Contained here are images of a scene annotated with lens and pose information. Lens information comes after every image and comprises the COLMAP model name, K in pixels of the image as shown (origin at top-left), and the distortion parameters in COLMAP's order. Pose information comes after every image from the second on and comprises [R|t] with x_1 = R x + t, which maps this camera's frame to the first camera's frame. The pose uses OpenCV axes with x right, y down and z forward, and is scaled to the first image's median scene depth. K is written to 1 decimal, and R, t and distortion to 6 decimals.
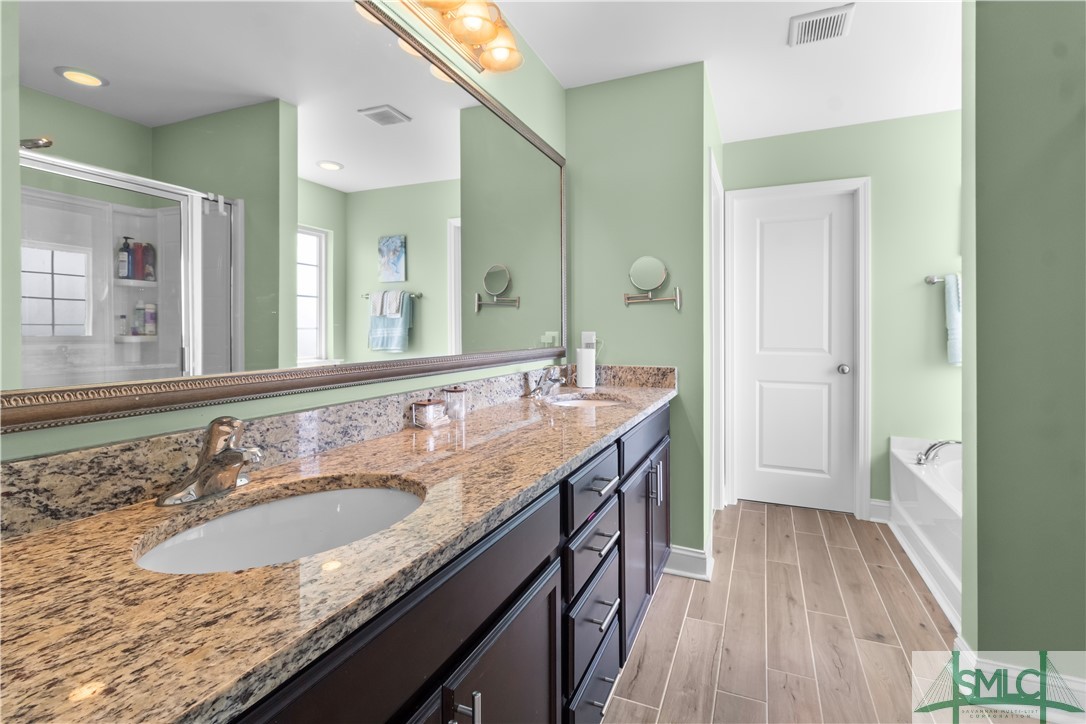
lens RADIAL K [[503.4, 0, 549.3], [0, 503.4, 333.1], [0, 0, 1]] dist [0.009211, -0.000449]
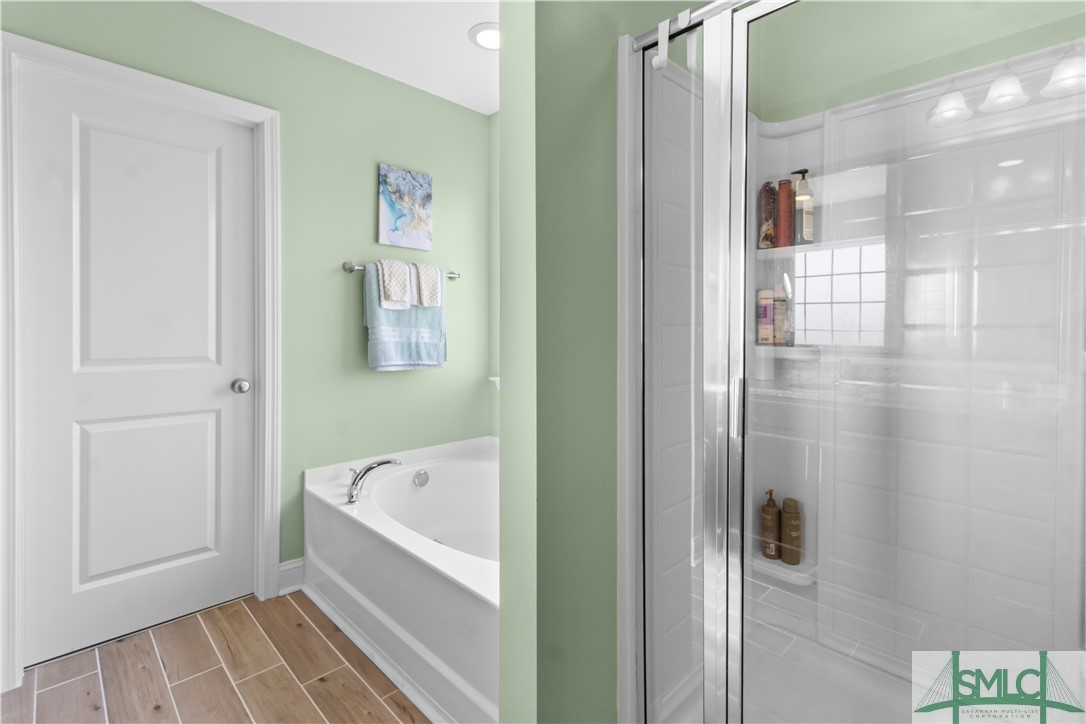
lens RADIAL K [[503.4, 0, 553.1], [0, 503.4, 335.1], [0, 0, 1]] dist [0.009211, -0.000449]
pose [[0.371281, -0.006397, 0.928498, 0.111382], [0.001096, 0.999979, 0.006452, -0.000258], [-0.928520, -0.001378, 0.371280, 0.357940]]
